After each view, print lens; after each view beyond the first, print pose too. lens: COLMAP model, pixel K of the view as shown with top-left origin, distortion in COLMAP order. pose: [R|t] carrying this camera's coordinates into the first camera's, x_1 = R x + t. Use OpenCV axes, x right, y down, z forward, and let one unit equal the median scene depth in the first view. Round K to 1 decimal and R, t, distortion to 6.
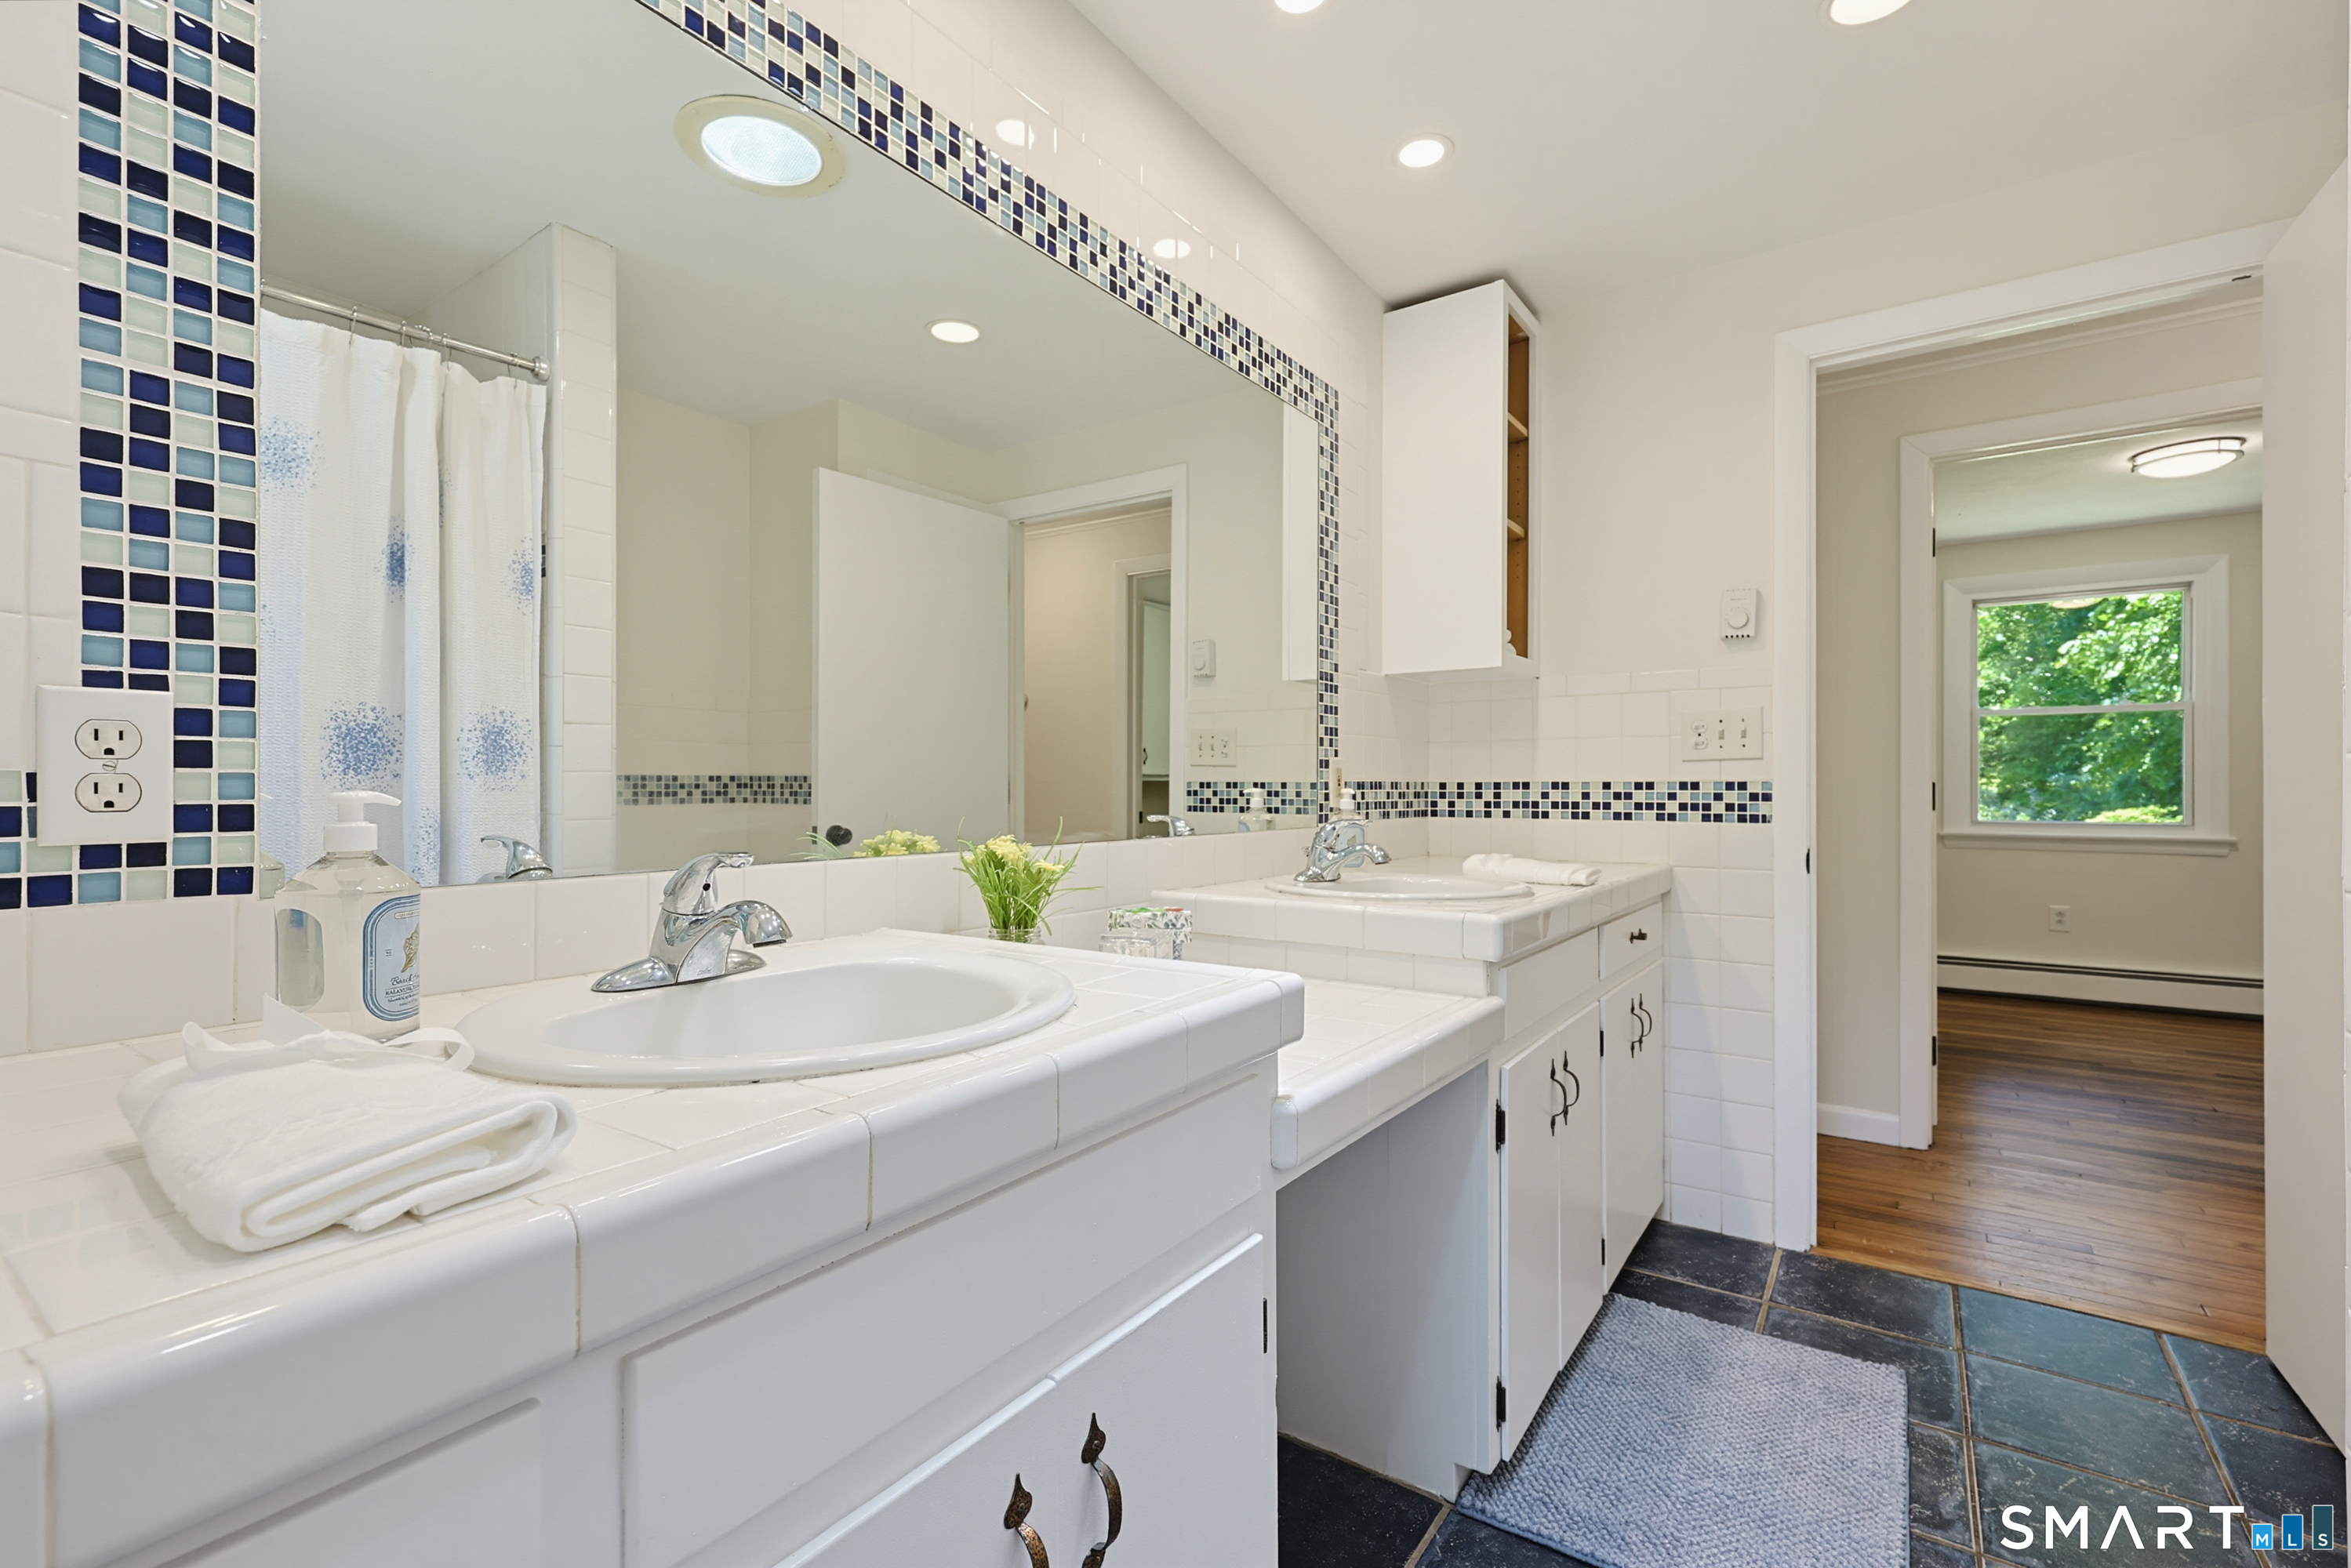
lens RADIAL K [[1019.2, 0, 1169.0], [0, 1019.2, 785.5], [0, 0, 1]] dist [0.002830, -0.000476]
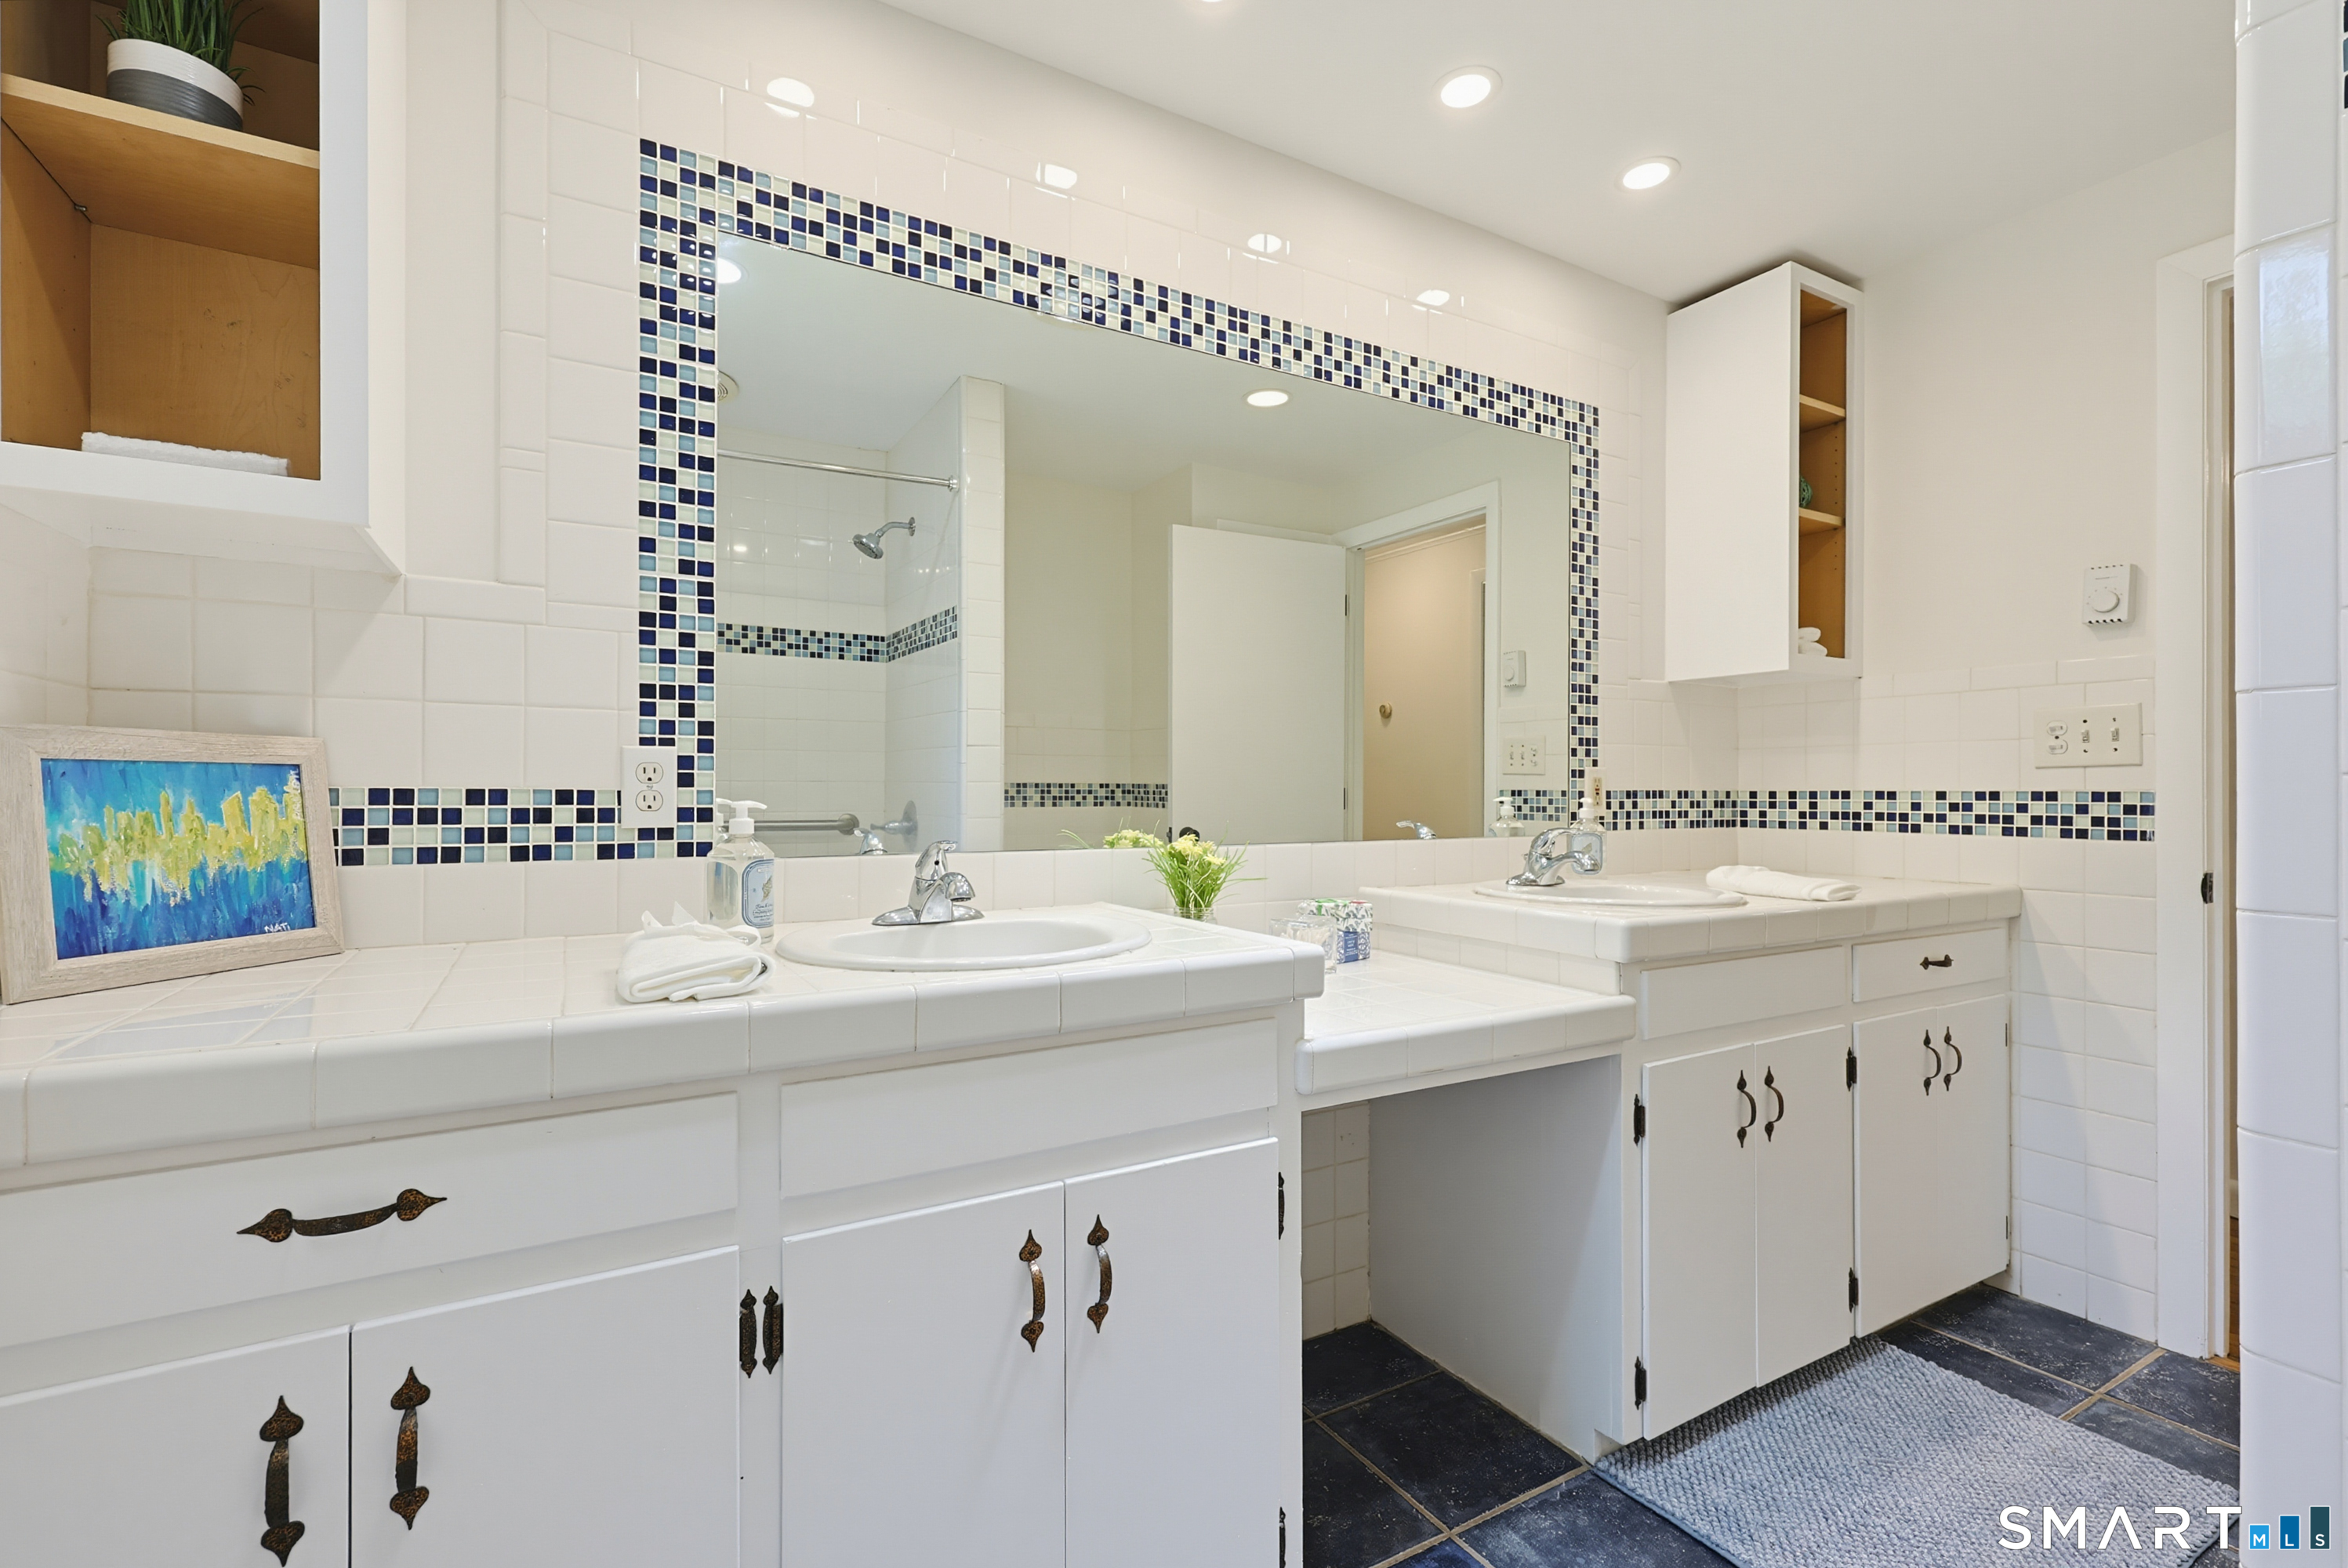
lens RADIAL K [[1018.0, 0, 1167.5], [0, 1018.0, 785.5], [0, 0, 1]] dist [0.002830, -0.000476]
pose [[0.908587, -0.000568, -0.417695, 0.234247], [-0.001065, 0.999993, -0.003675, -0.005742], [0.417694, 0.003784, 0.908580, -0.120010]]
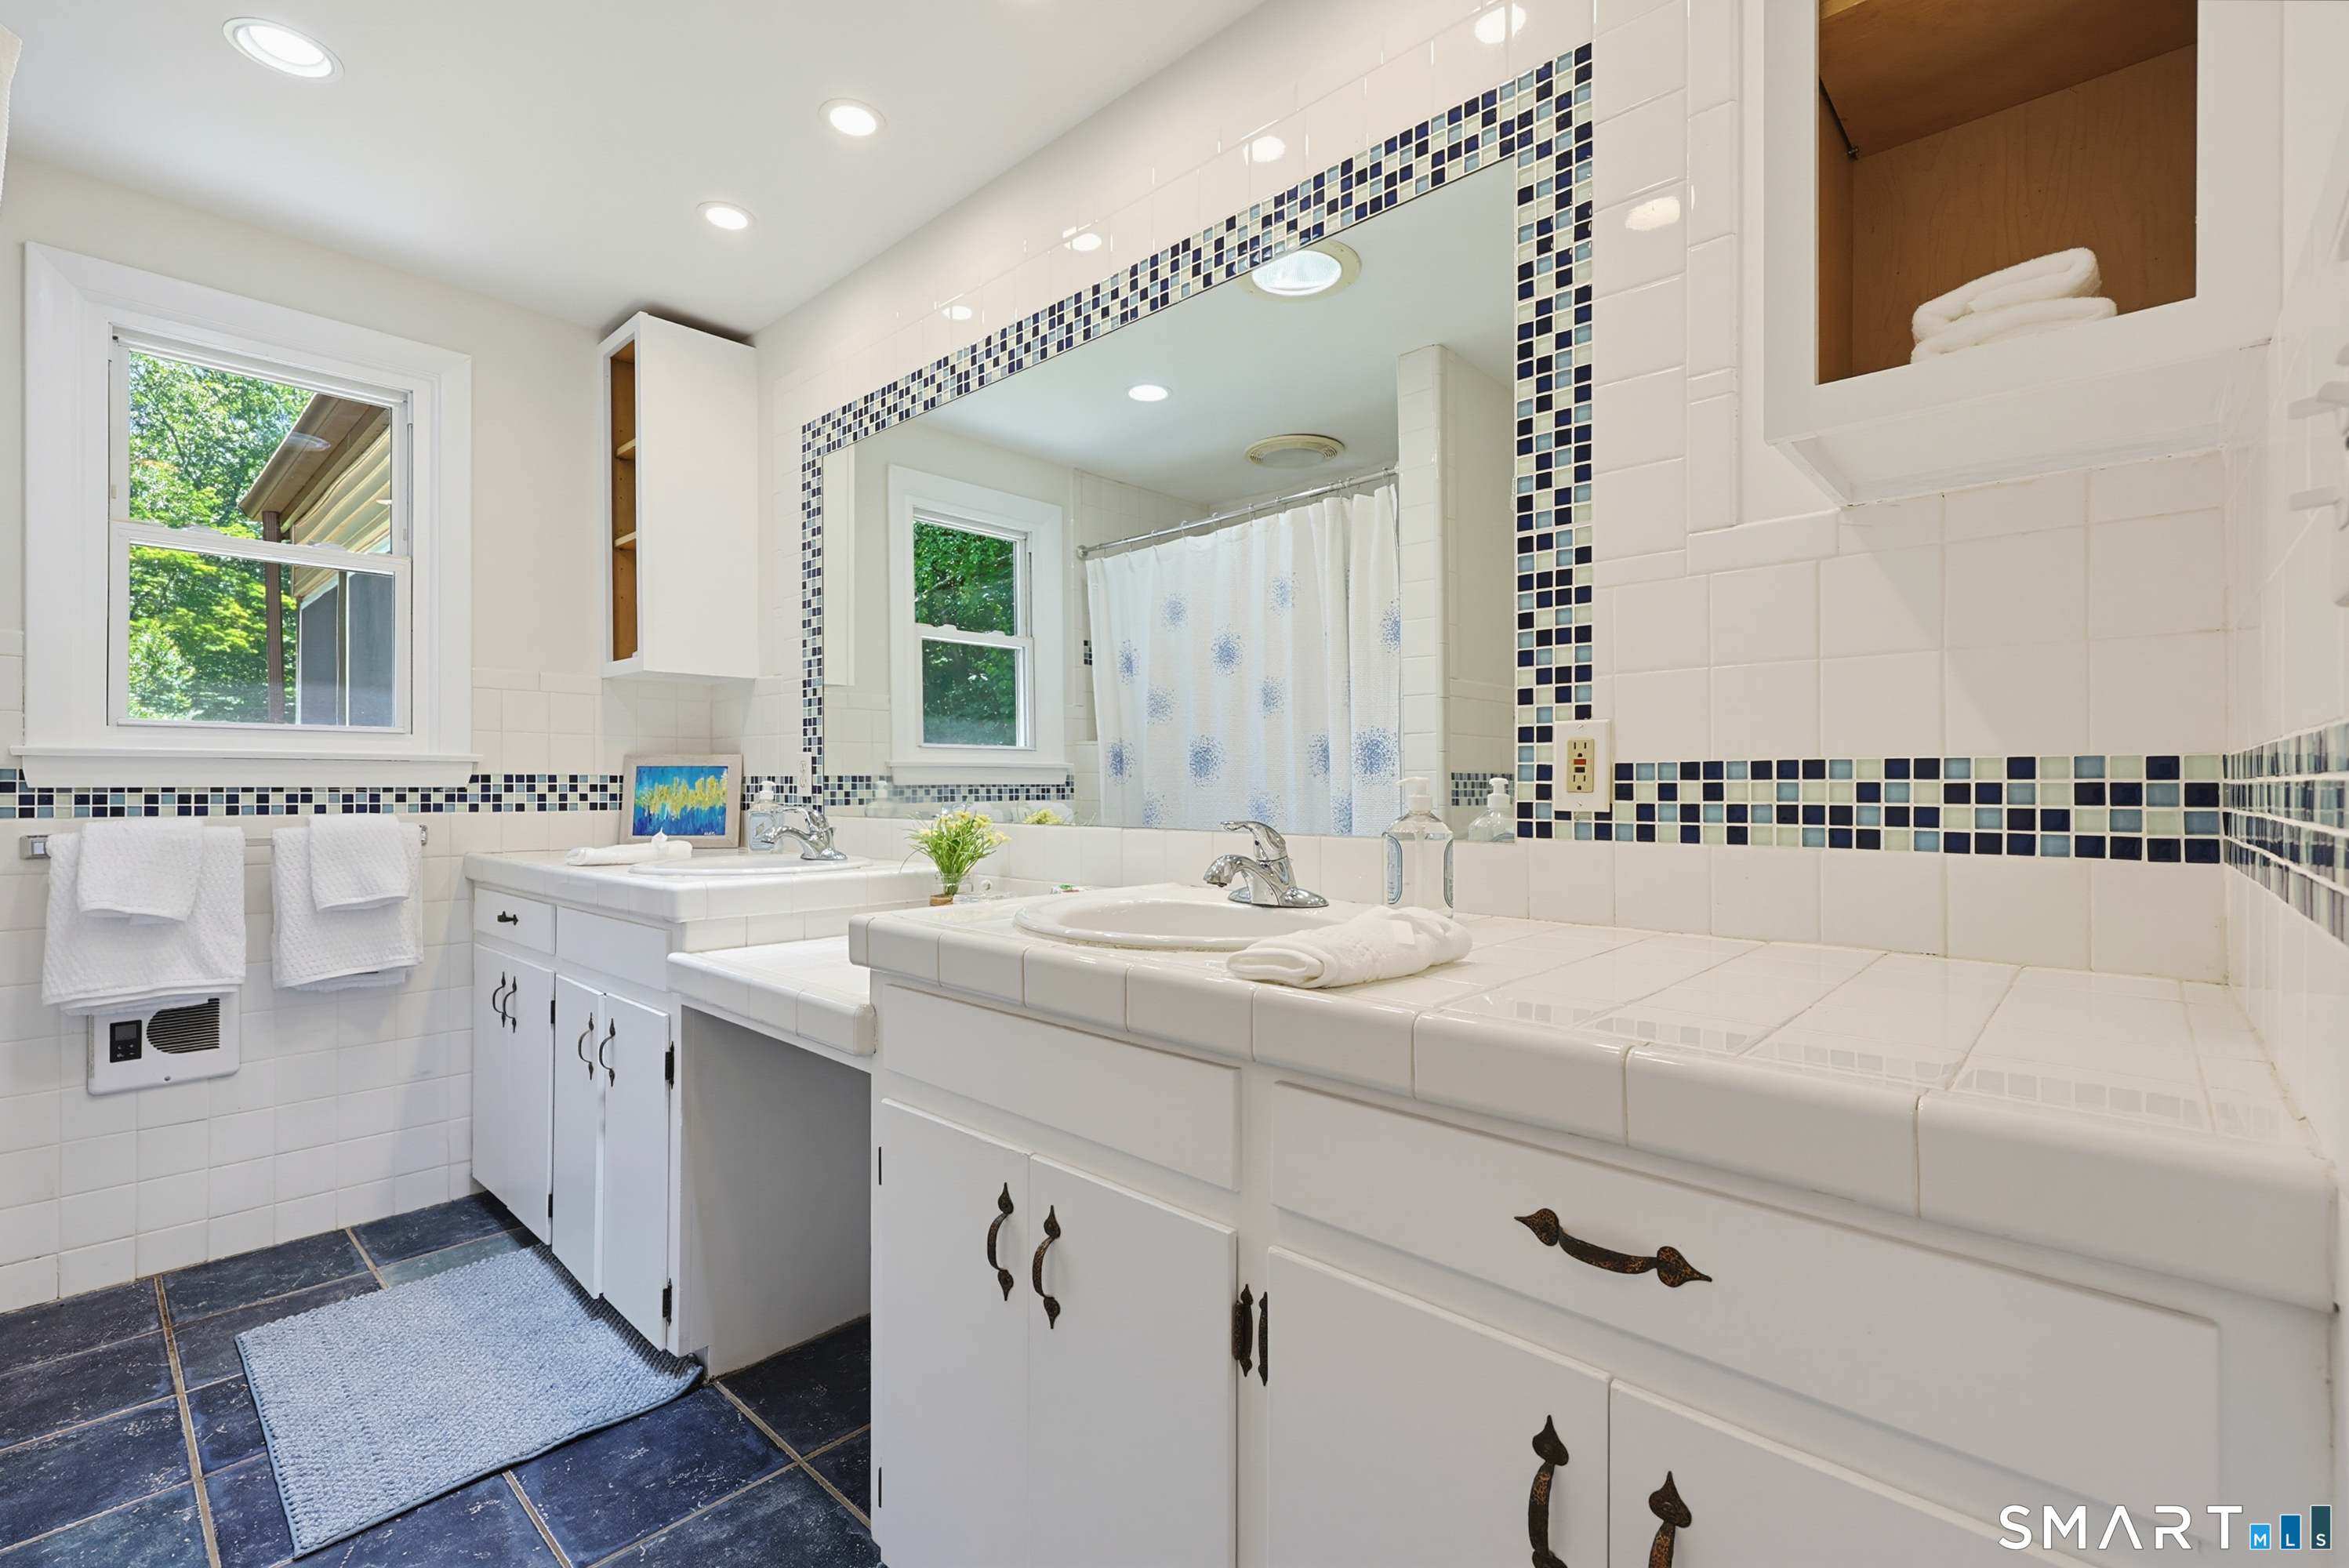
lens RADIAL K [[1033.4, 0, 1168.6], [0, 1033.4, 775.5], [0, 0, 1]] dist [0.000993, 0.000215]
pose [[-0.127014, -0.007020, -0.991876, 0.861205], [0.003758, 0.999964, -0.007558, 0.006340], [0.991894, -0.004688, -0.126983, 0.991768]]
